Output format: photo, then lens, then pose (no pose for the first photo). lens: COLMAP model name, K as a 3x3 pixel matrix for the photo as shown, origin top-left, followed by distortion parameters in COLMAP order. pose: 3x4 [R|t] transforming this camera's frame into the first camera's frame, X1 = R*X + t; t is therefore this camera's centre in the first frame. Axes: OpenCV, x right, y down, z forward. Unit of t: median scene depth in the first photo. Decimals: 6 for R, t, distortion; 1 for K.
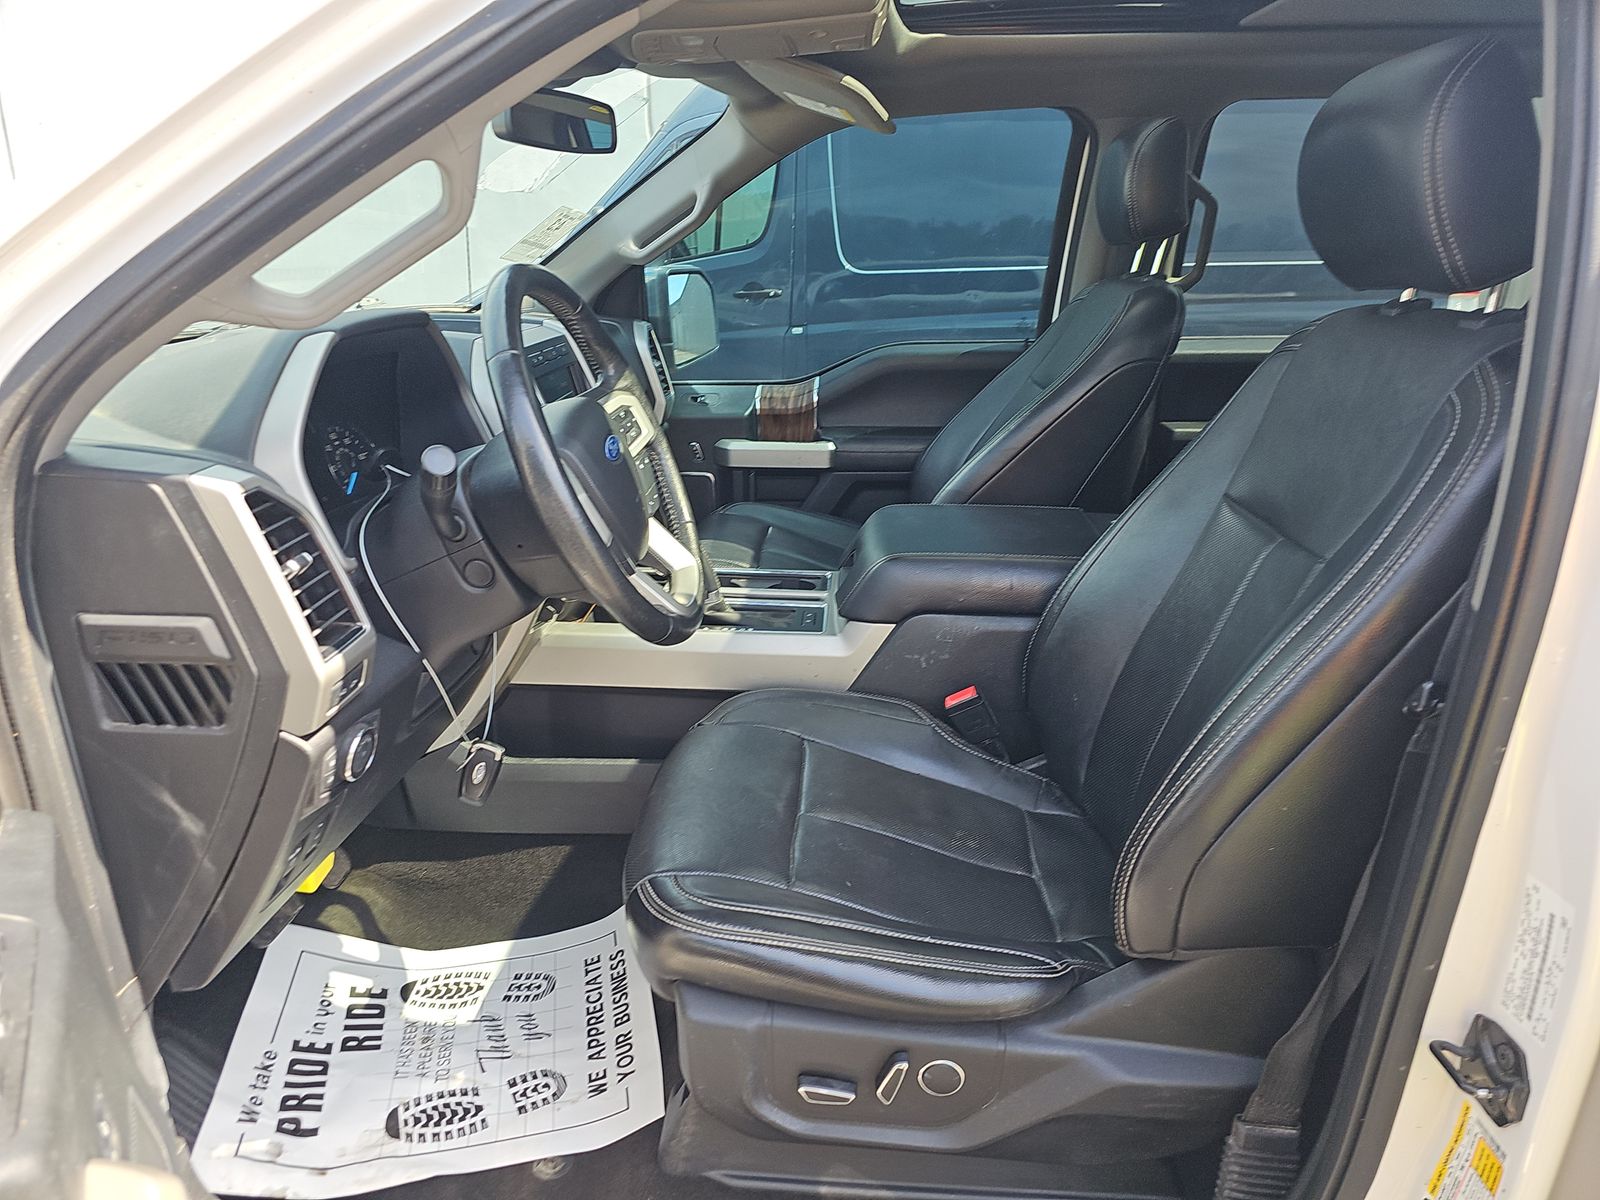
lens RADIAL K [[1076.9, 0, 775.7], [0, 1076.9, 602.4], [0, 0, 1]] dist [0.029813, -0.032467]
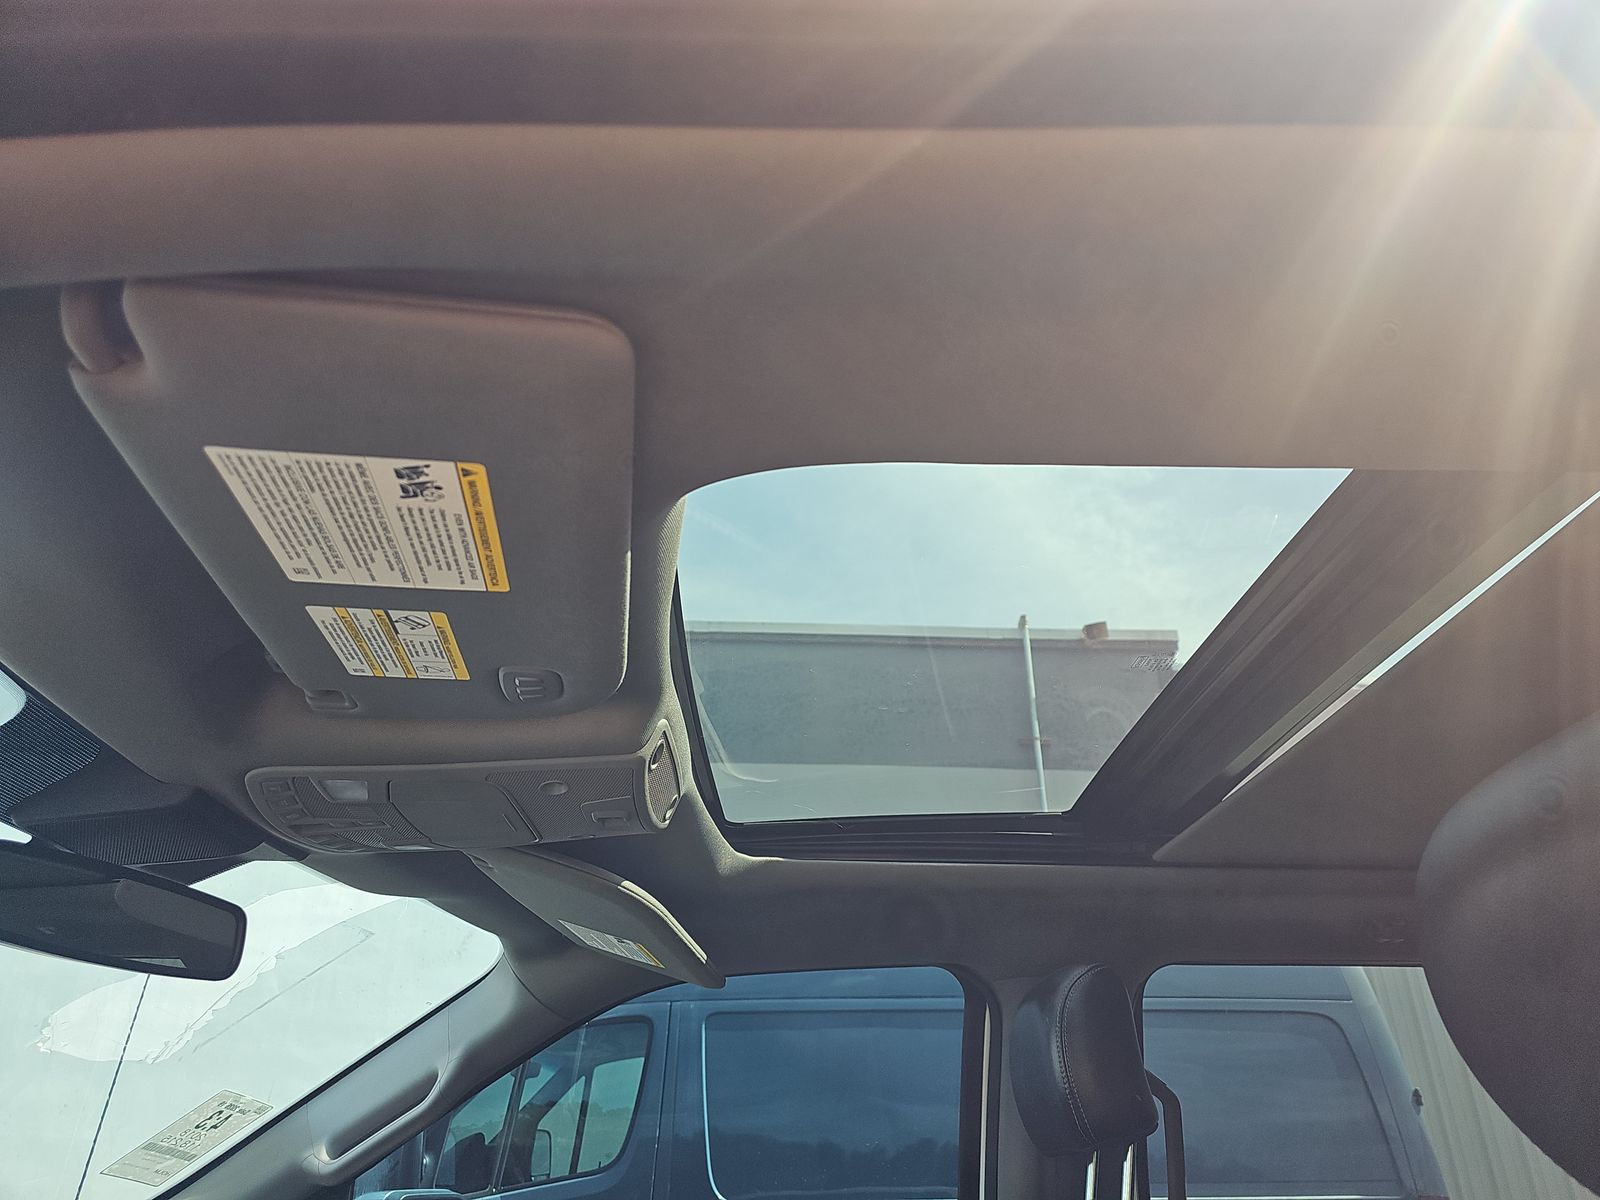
lens RADIAL K [[1076.9, 0, 775.7], [0, 1076.9, 602.4], [0, 0, 1]] dist [0.029813, -0.032467]
pose [[0.996209, 0.041344, 0.076534, 0.080471], [0.026465, 0.694070, -0.719420, -0.094266], [-0.082864, 0.718719, 0.690345, 0.322608]]
